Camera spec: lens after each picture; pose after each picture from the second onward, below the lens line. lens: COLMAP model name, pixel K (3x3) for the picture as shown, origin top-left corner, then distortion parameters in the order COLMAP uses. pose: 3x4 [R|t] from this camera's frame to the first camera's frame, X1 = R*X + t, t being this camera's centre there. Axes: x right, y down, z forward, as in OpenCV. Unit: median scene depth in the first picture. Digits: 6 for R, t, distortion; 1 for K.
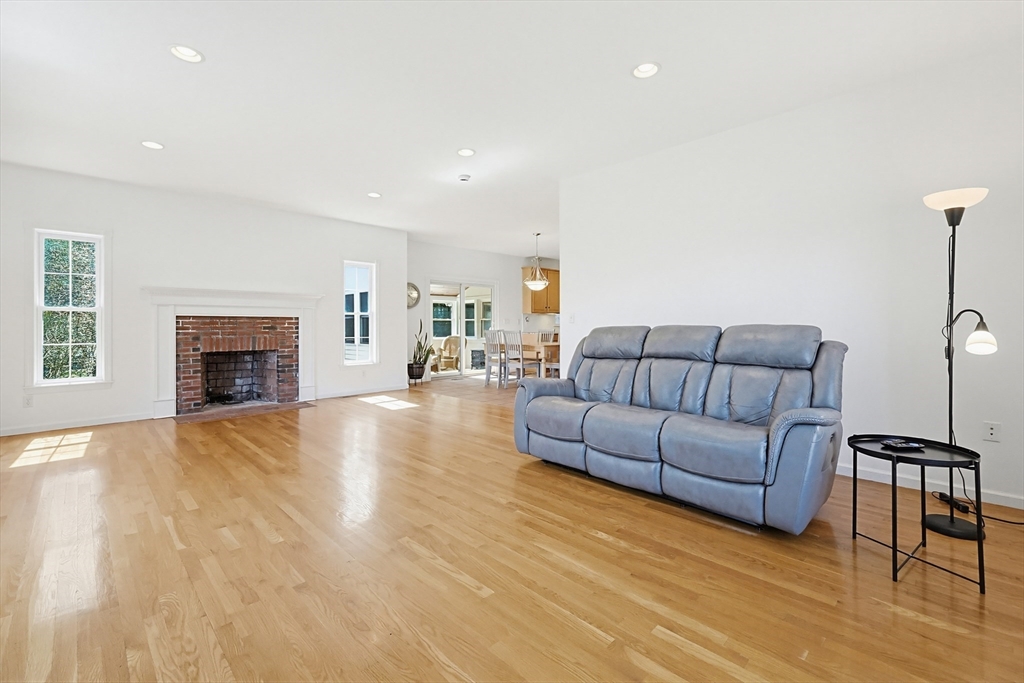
lens RADIAL K [[438.7, 0, 517.0], [0, 438.7, 332.3], [0, 0, 1]] dist [-0.003611, -0.000469]
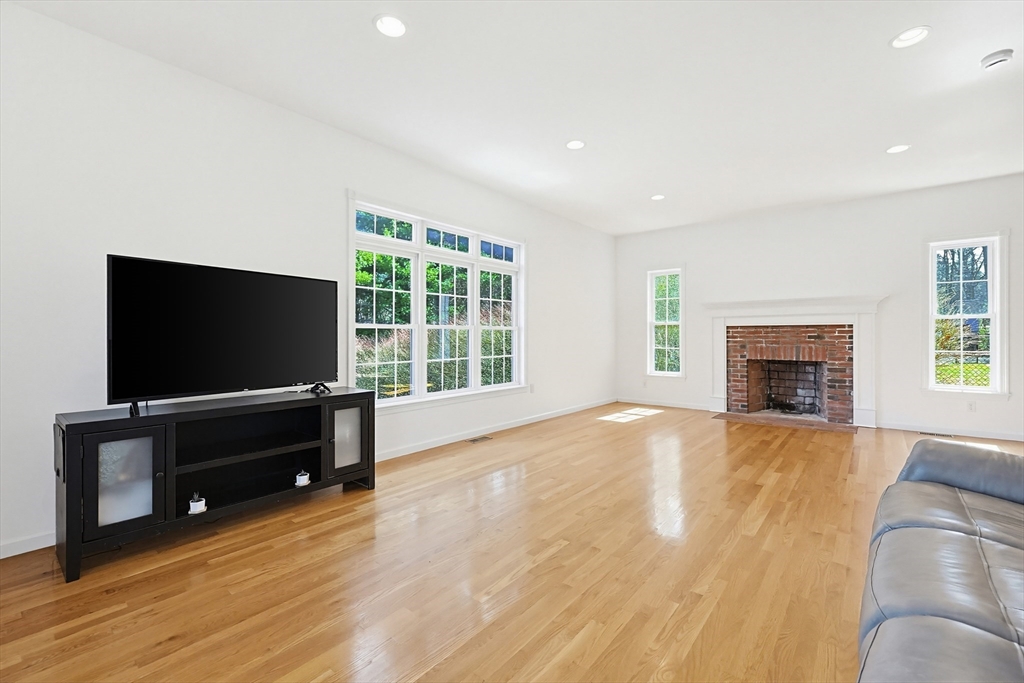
lens RADIAL K [[438.7, 0, 517.1], [0, 438.7, 337.5], [0, 0, 1]] dist [-0.003611, -0.000469]
pose [[0.103522, 0.005628, -0.994611, 0.284886], [-0.013863, 0.999895, 0.004215, -0.004587], [0.994531, 0.013352, 0.103589, 0.292625]]
